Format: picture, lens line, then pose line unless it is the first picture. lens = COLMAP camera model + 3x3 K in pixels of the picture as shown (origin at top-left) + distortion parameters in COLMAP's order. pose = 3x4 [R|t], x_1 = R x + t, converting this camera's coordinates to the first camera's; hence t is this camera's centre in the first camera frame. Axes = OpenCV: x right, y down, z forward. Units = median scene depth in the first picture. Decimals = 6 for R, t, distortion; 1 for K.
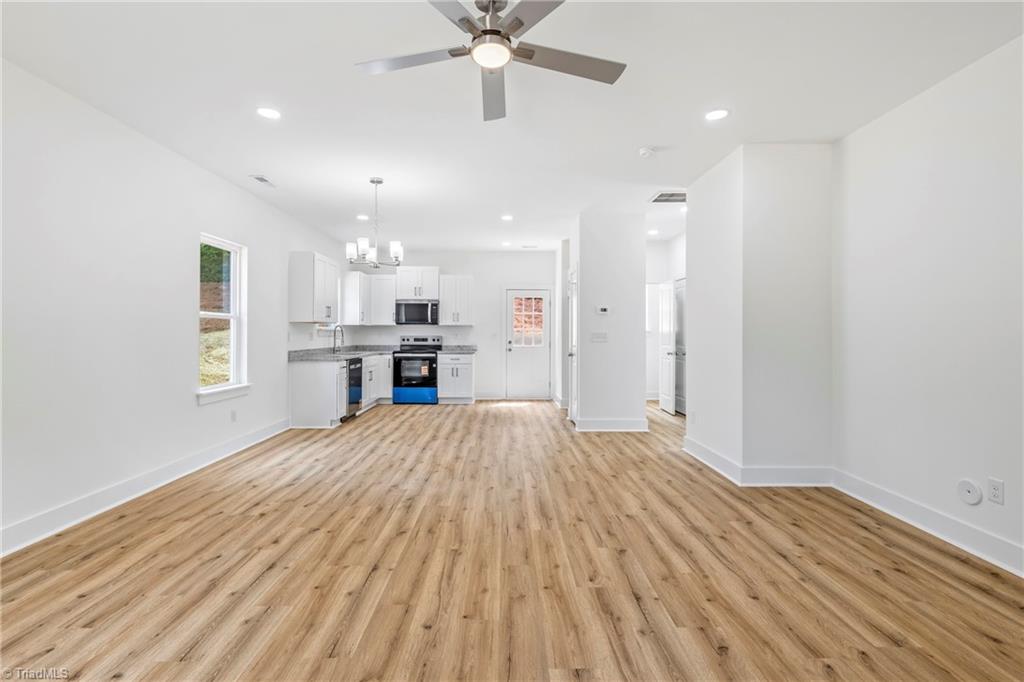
lens RADIAL K [[471.2, 0, 509.5], [0, 471.2, 333.3], [0, 0, 1]] dist [0.002760, 0.000422]
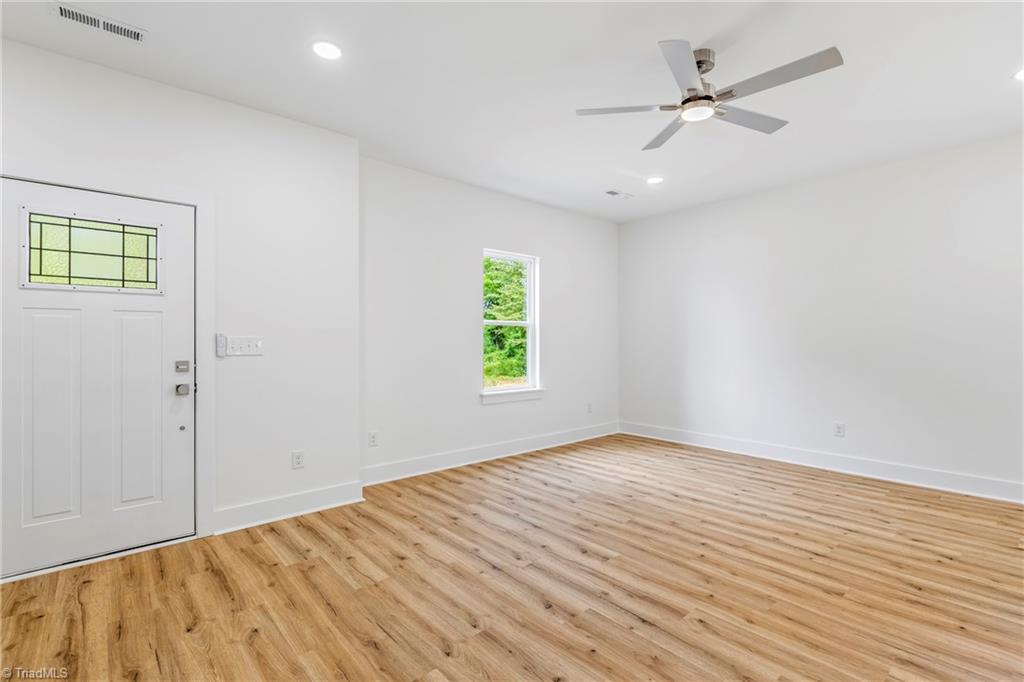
lens RADIAL K [[471.2, 0, 511.3], [0, 471.2, 341.6], [0, 0, 1]] dist [0.002760, 0.000422]
pose [[-0.758767, 0.003865, -0.651351, 0.650191], [0.003067, 0.999993, 0.002361, 0.002107], [0.651355, -0.000206, -0.758773, 0.925839]]
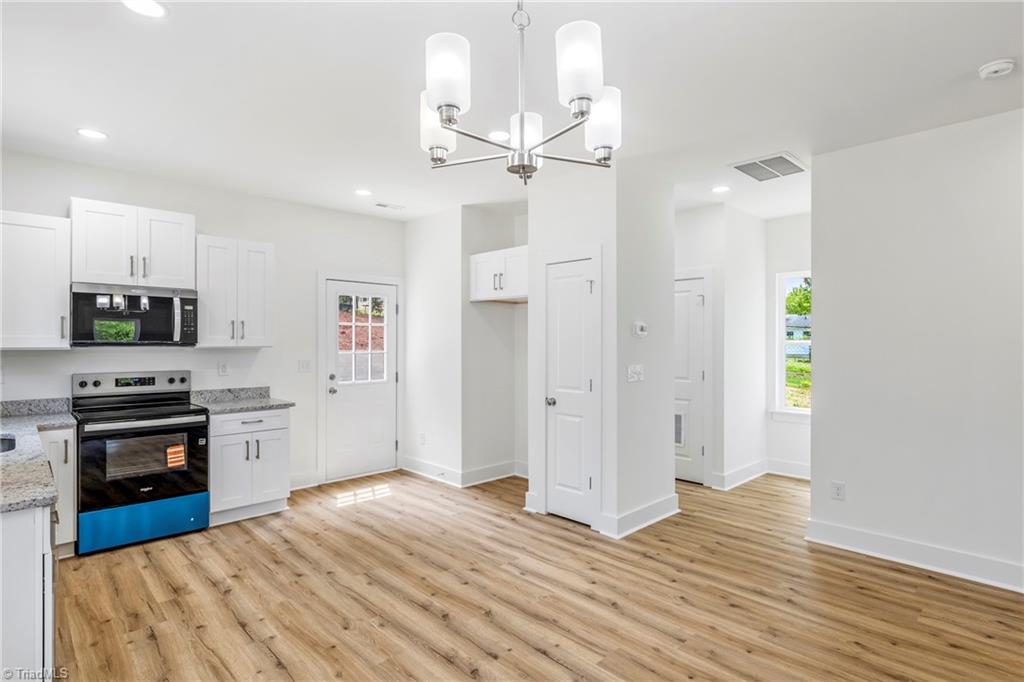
lens RADIAL K [[526.3, 0, 513.0], [0, 526.3, 343.7], [0, 0, 1]] dist [0.002273, 0.000550]
pose [[0.728340, -0.004822, 0.685199, -0.636173], [-0.000703, 0.999969, 0.007784, -0.058286], [-0.685216, -0.006151, 0.728314, 1.013941]]
